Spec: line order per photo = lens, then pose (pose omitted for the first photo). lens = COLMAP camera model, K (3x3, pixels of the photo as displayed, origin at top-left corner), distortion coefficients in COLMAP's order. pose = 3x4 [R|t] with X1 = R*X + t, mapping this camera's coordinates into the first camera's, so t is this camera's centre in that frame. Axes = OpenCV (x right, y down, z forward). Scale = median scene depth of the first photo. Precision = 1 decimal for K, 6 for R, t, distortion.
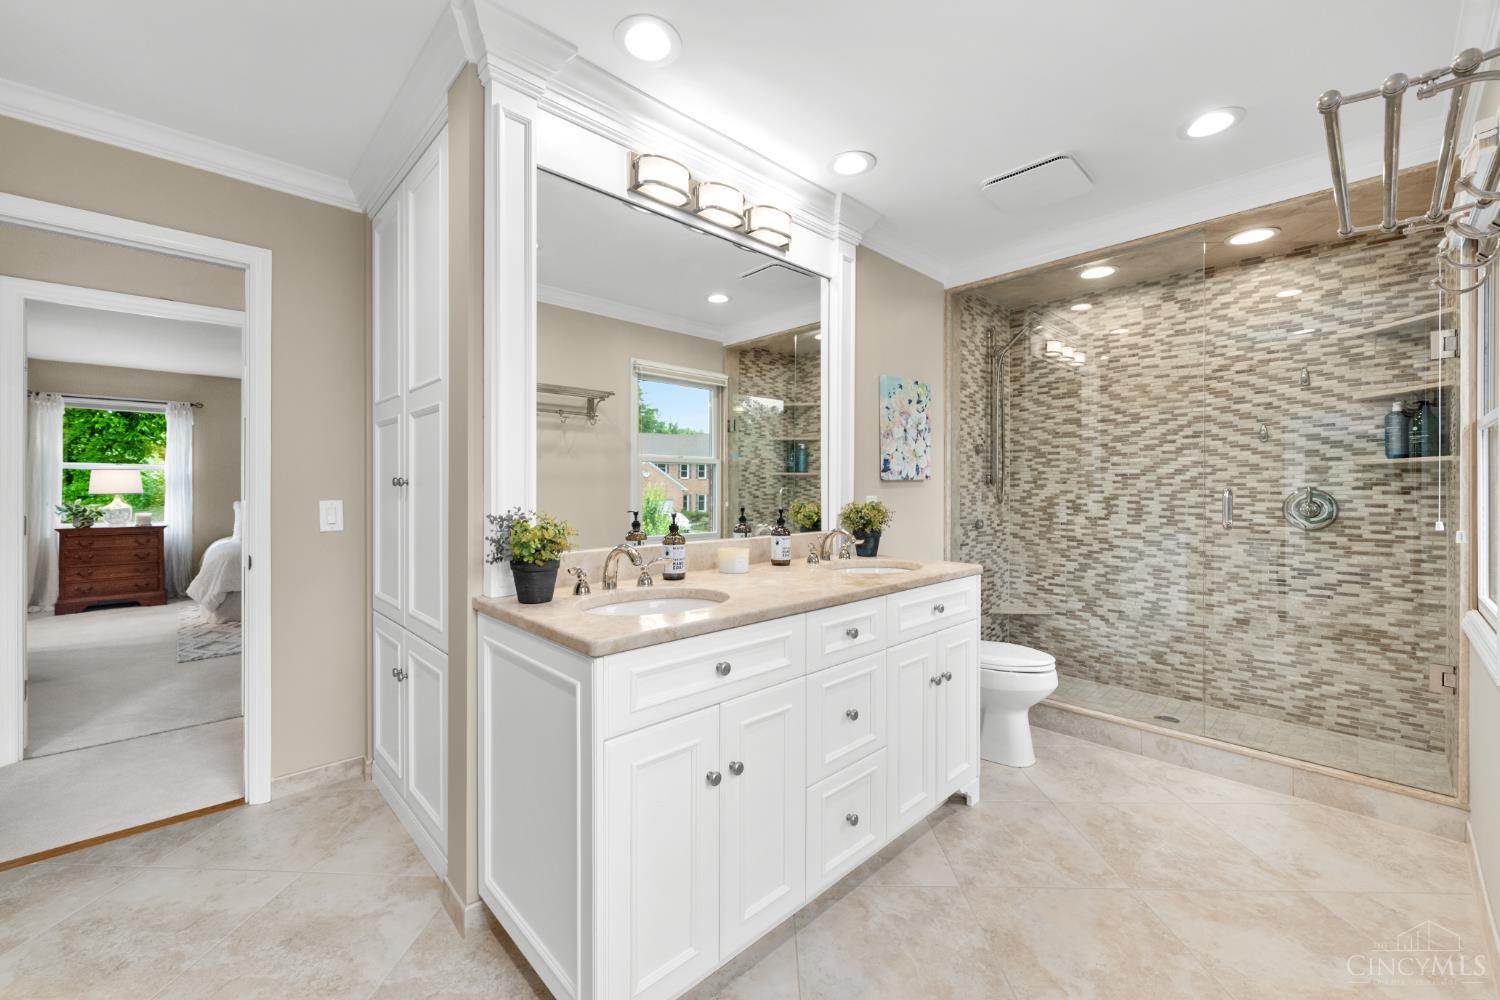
lens RADIAL K [[598.5, 0, 752.9], [0, 598.5, 493.2], [0, 0, 1]] dist [-0.005751, 0.000106]
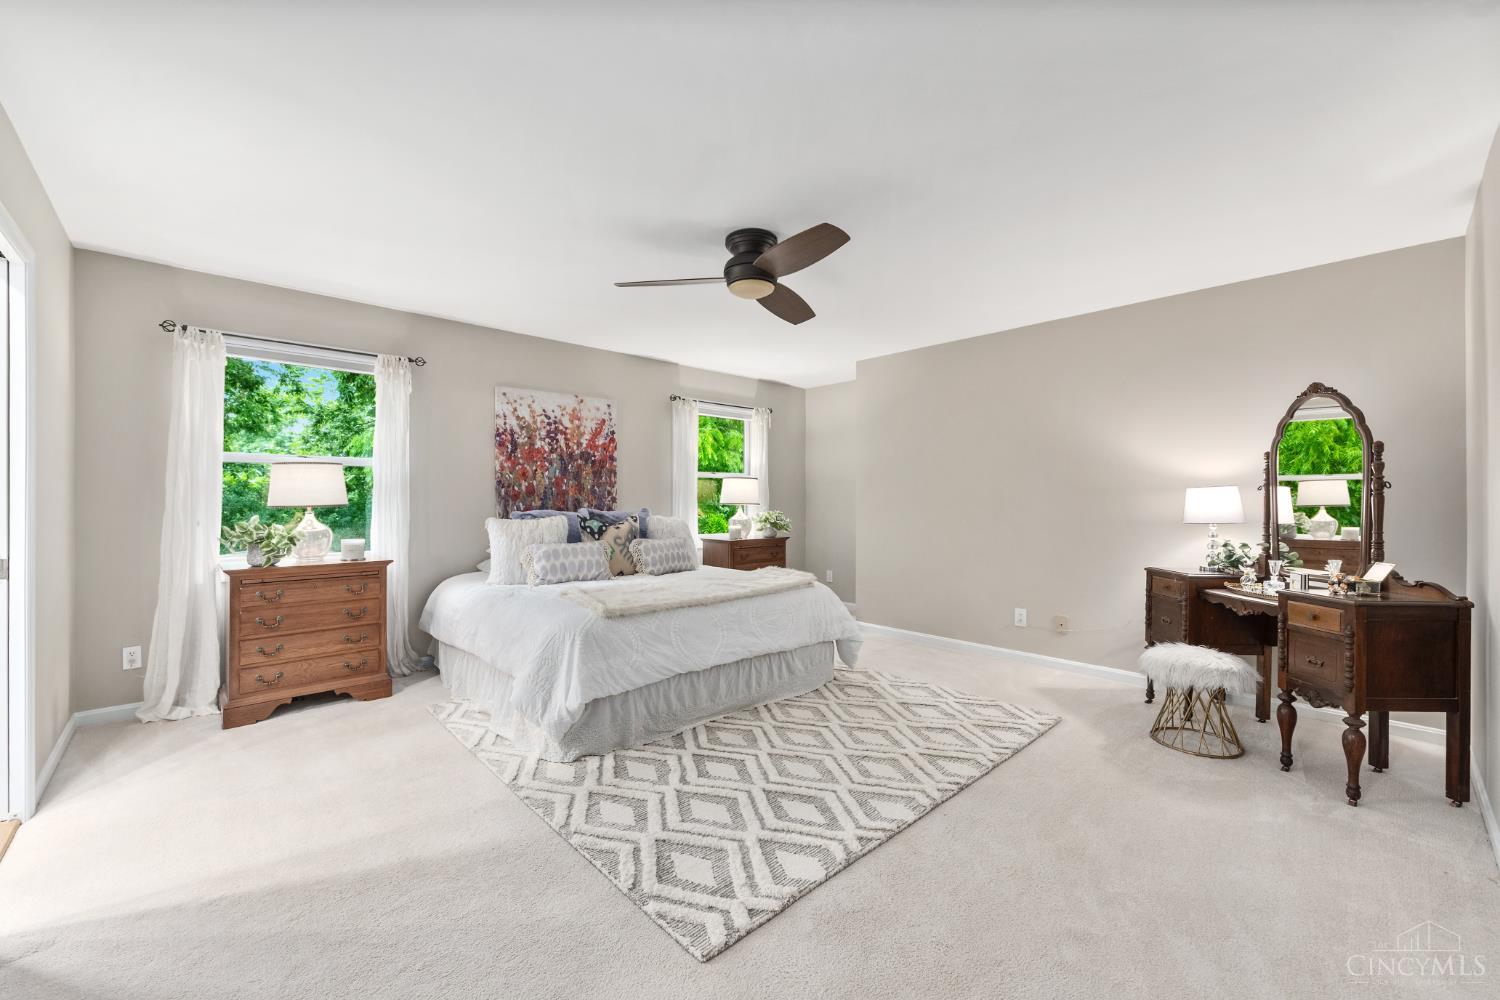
lens RADIAL K [[598.5, 0, 747.5], [0, 598.5, 499.6], [0, 0, 1]] dist [-0.005751, 0.000106]
pose [[0.999881, 0.000250, -0.015419, -0.646942], [-0.000327, 0.999987, -0.005009, -0.002409], [0.015418, 0.005013, 0.999869, 0.433540]]
